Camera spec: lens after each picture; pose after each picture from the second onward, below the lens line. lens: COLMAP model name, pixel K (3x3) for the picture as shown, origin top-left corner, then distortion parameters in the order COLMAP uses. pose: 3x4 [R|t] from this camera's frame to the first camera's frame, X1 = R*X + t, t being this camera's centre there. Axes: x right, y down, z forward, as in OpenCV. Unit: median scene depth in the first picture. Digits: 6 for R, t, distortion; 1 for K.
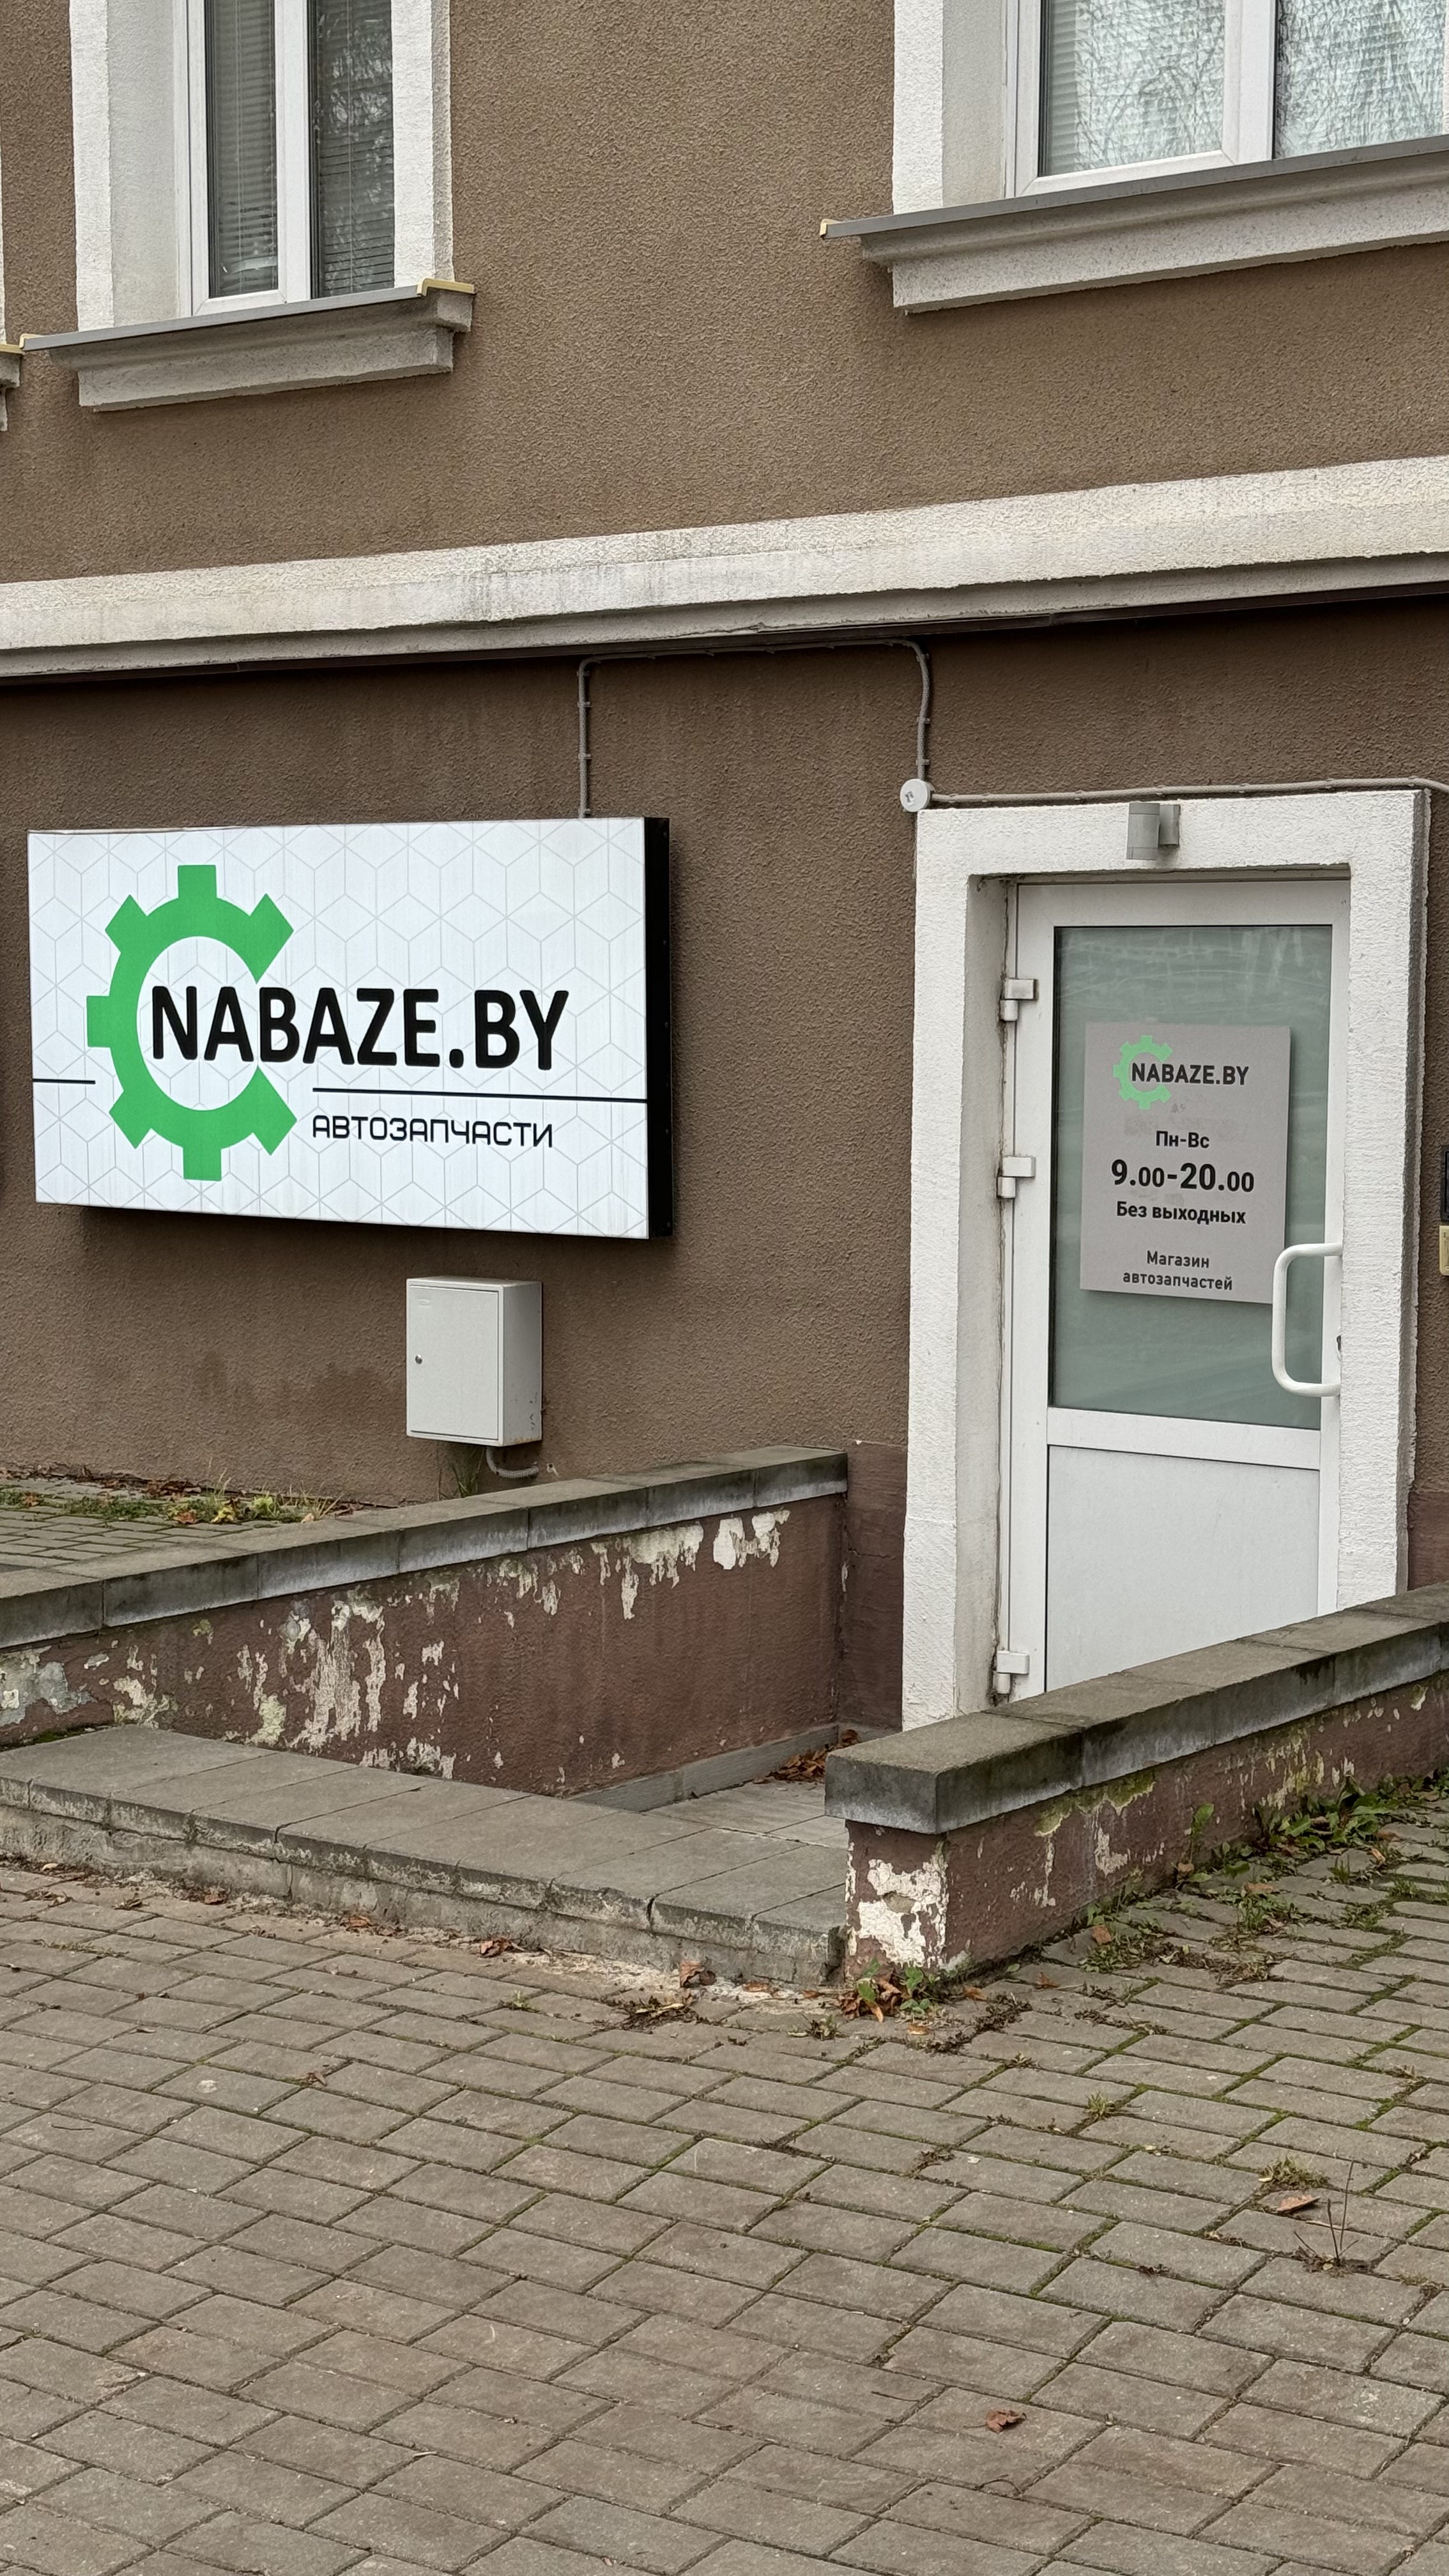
lens RADIAL K [[3544.7, 0, 724.4], [0, 3544.7, 1323.8], [0, 0, 1]] dist [0.172084, -0.249259]
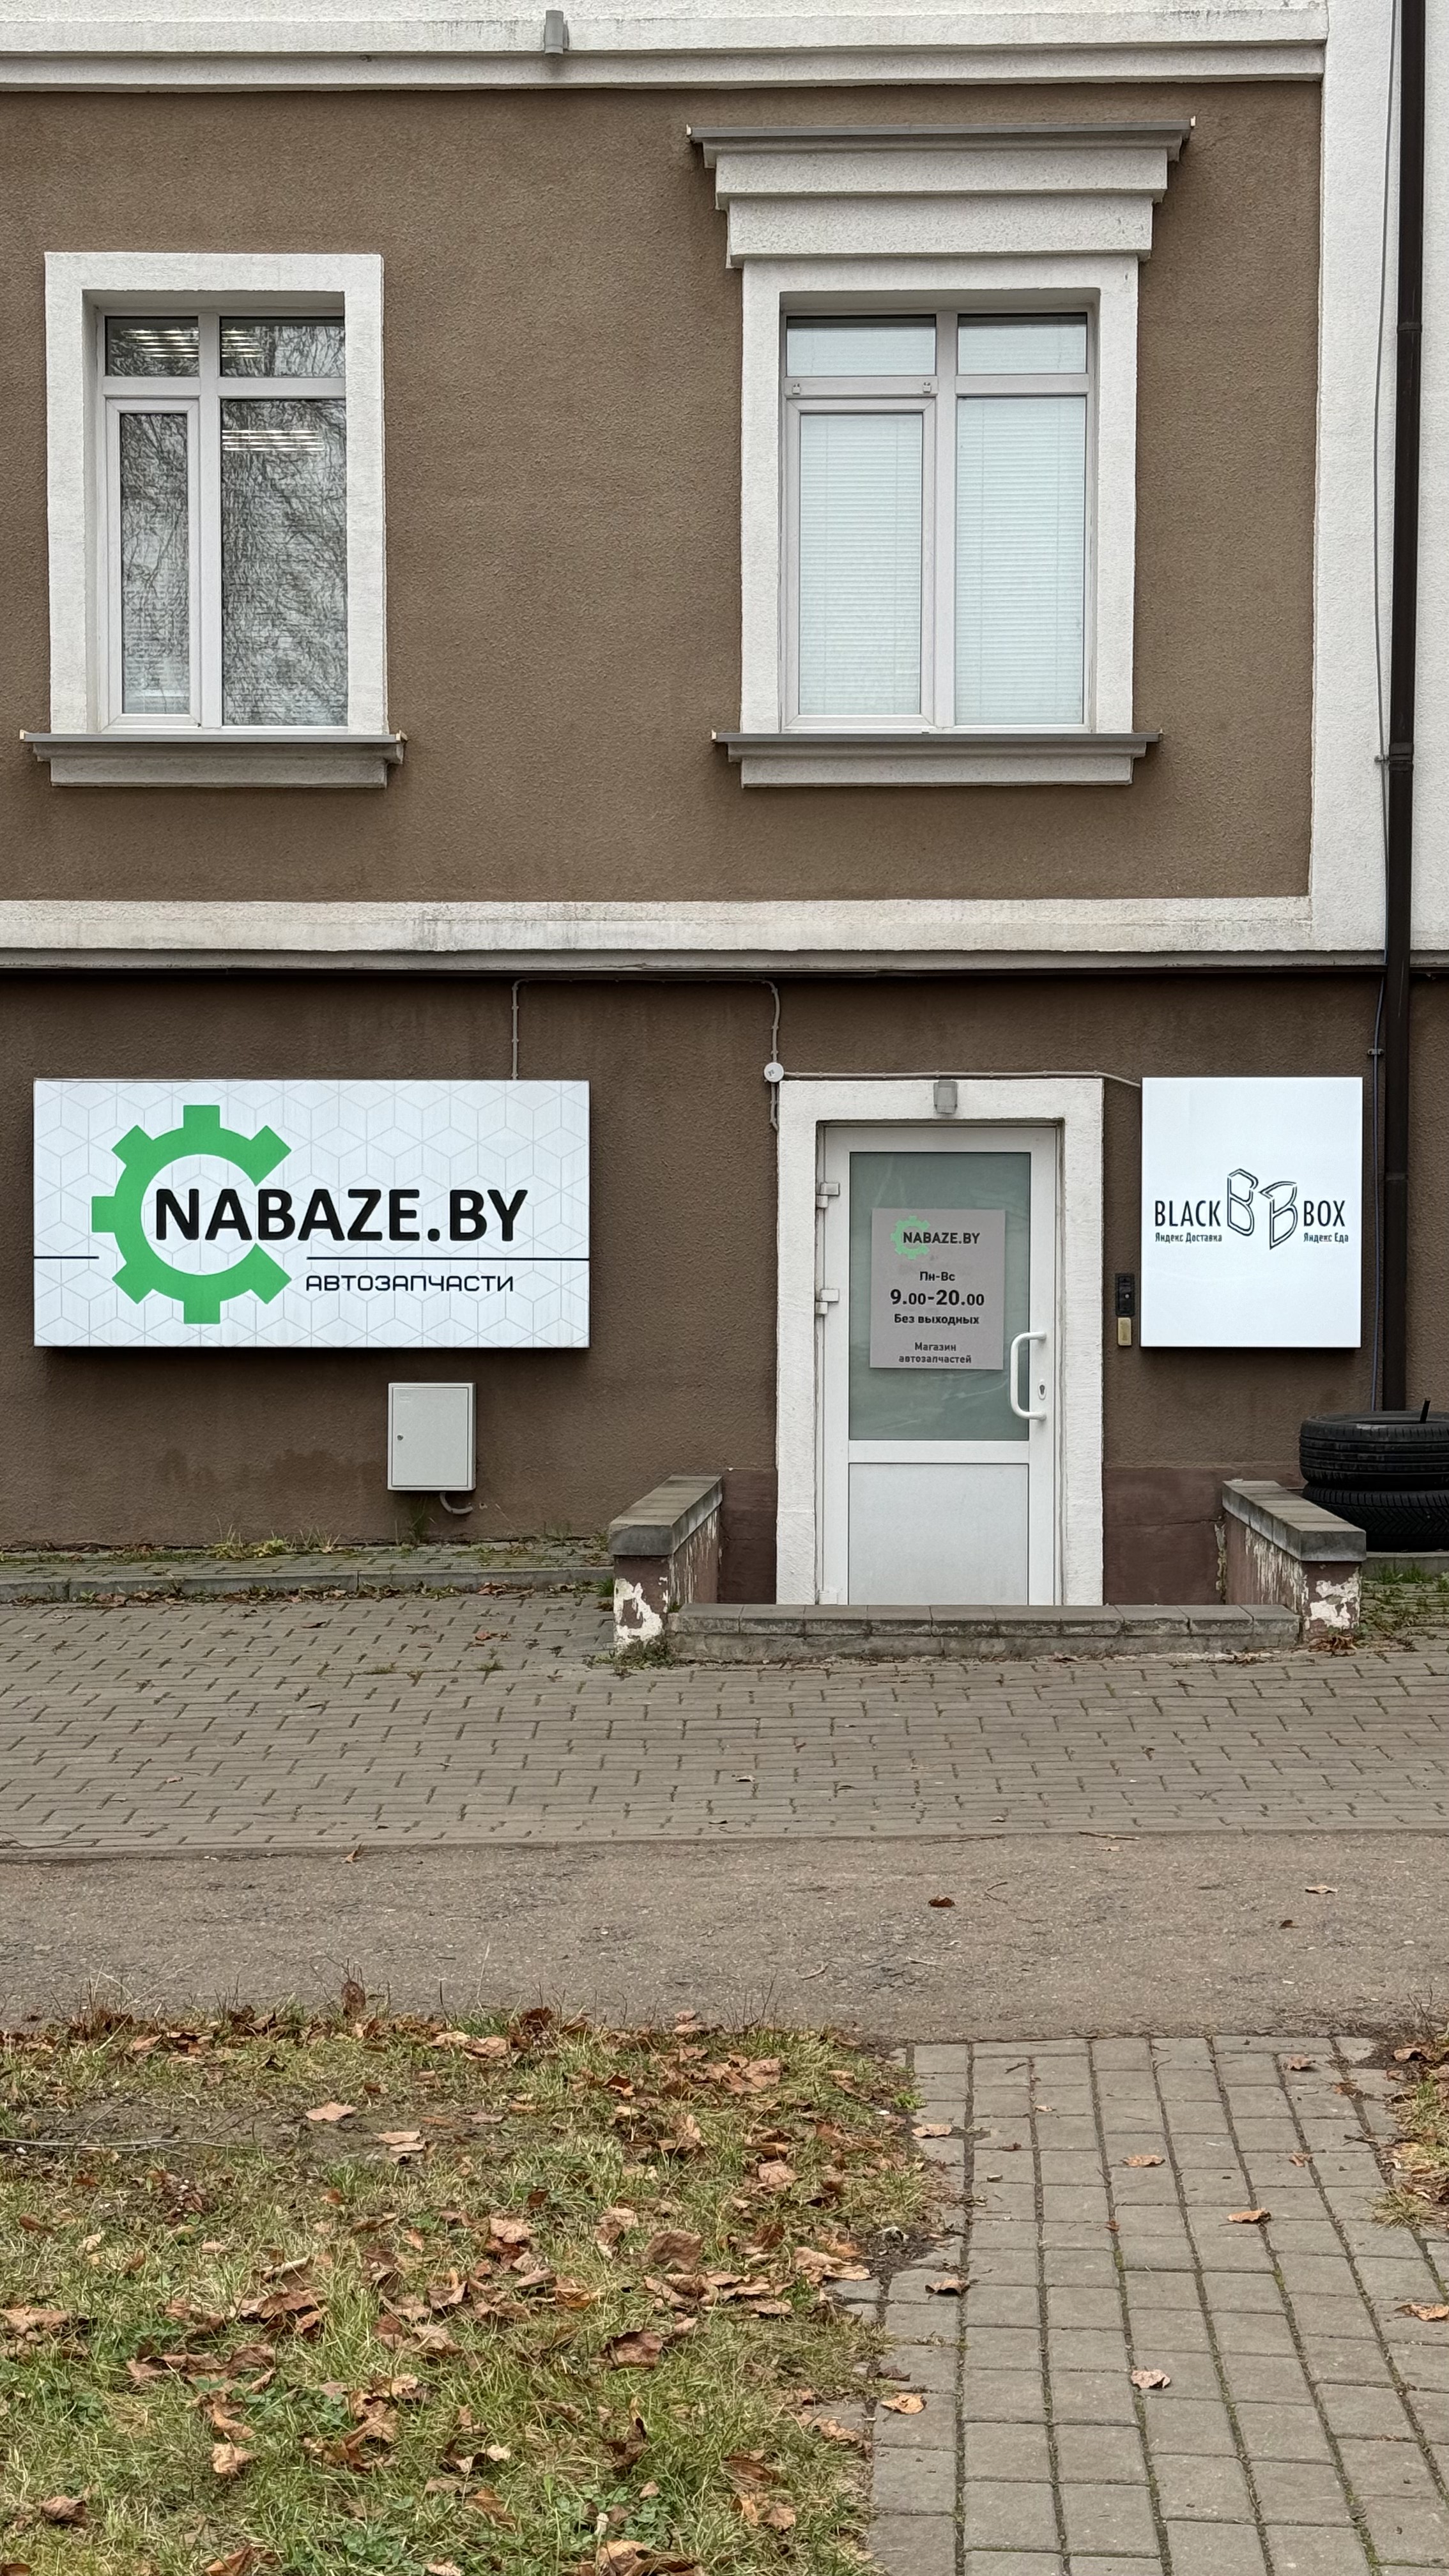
lens RADIAL K [[3544.7, 0, 724.4], [0, 3544.7, 1323.8], [0, 0, 1]] dist [0.172084, -0.249259]
pose [[0.823765, -0.011390, 0.566816, -0.824861], [0.057619, 0.996303, -0.063719, 0.065934], [-0.563995, 0.085149, 0.821376, -0.305119]]
